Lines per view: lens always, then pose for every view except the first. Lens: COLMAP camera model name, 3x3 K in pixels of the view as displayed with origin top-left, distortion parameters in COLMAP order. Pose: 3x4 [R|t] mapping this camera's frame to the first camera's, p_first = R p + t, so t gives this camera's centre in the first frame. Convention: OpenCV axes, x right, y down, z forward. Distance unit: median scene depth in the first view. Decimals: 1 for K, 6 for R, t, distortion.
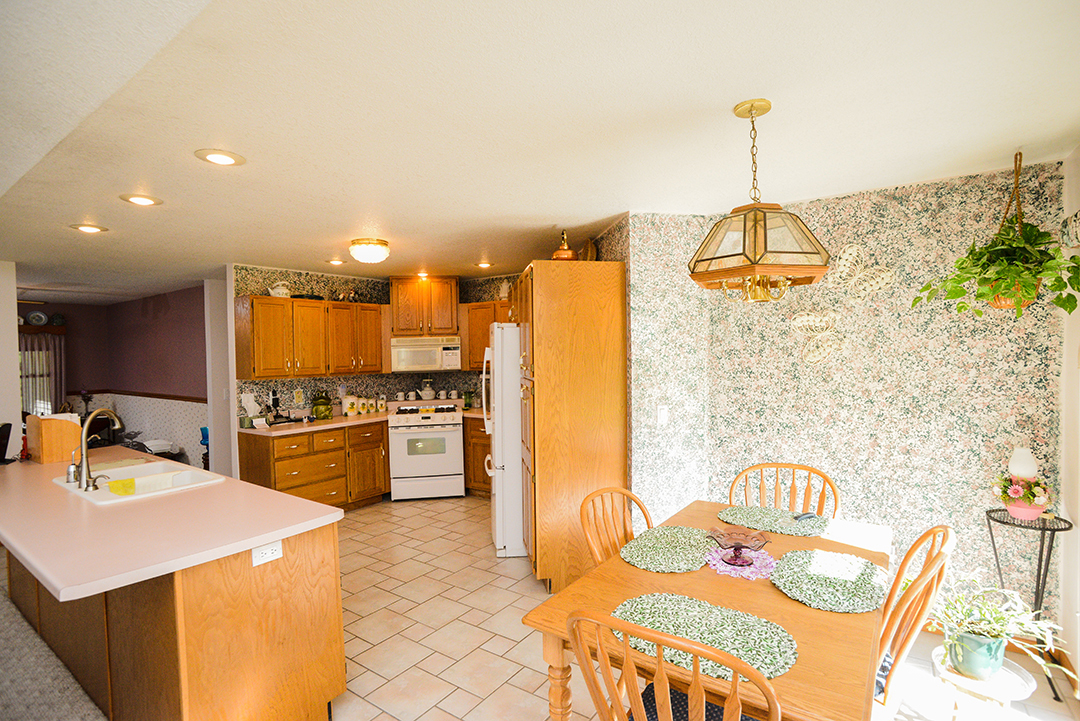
lens RADIAL K [[521.8, 0, 541.9], [0, 521.8, 361.9], [0, 0, 1]] dist [-0.076953, 0.031293]
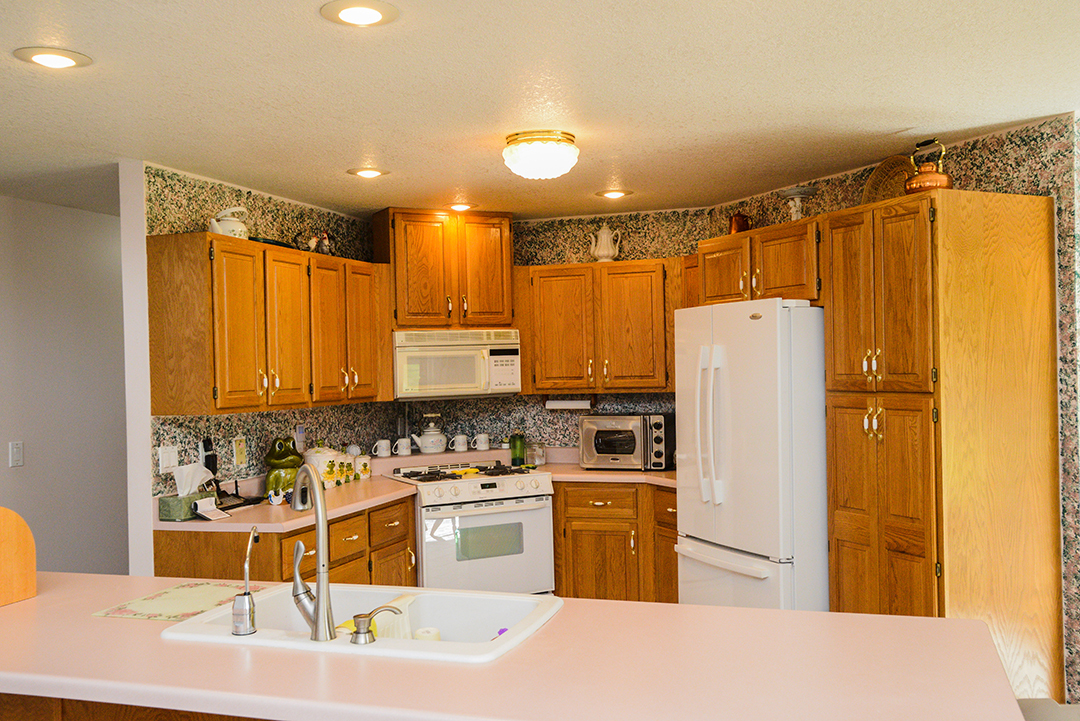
lens RADIAL K [[998.4, 0, 540.0], [0, 998.4, 360.5], [0, 0, 1]] dist [0.030759, 0.005017]
pose [[0.960419, -0.002797, 0.278546, -0.520124], [0.011677, 0.999475, -0.030226, 0.016789], [-0.278315, 0.032282, 0.959947, 0.039512]]
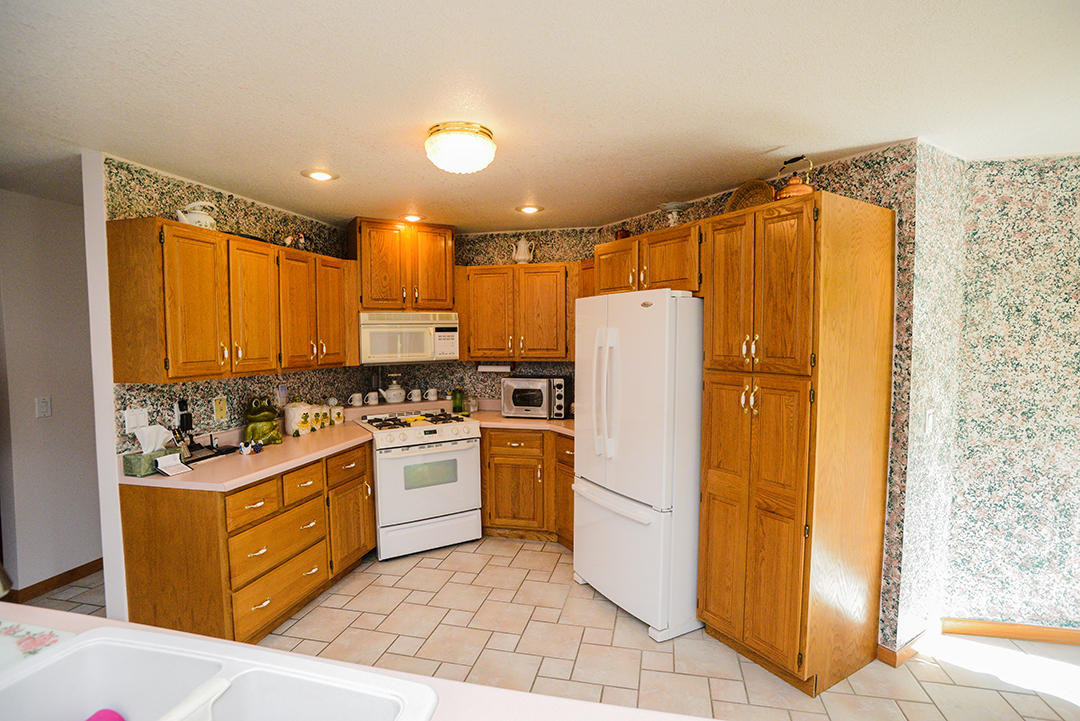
lens RADIAL K [[521.8, 0, 541.9], [0, 521.8, 361.9], [0, 0, 1]] dist [-0.076953, 0.031293]
pose [[0.929759, -0.006432, 0.368112, -0.388599], [-0.003409, 0.999654, 0.026079, -0.001059], [-0.368152, -0.025502, 0.929416, 0.377319]]
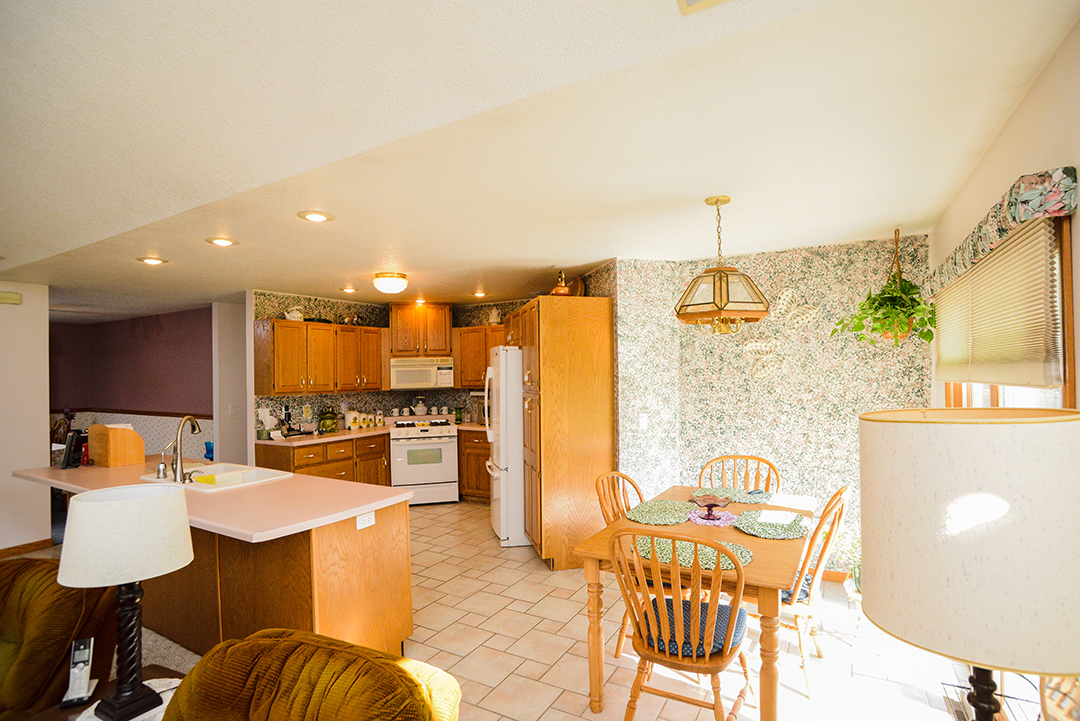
lens RADIAL K [[526.8, 0, 543.7], [0, 526.8, 366.1], [0, 0, 1]] dist [-0.074488, 0.024680]
pose [[0.995911, 0.003214, 0.090284, -0.082610], [-0.000201, 0.999443, -0.033359, 0.008539], [-0.090341, 0.033204, 0.995357, -0.160765]]
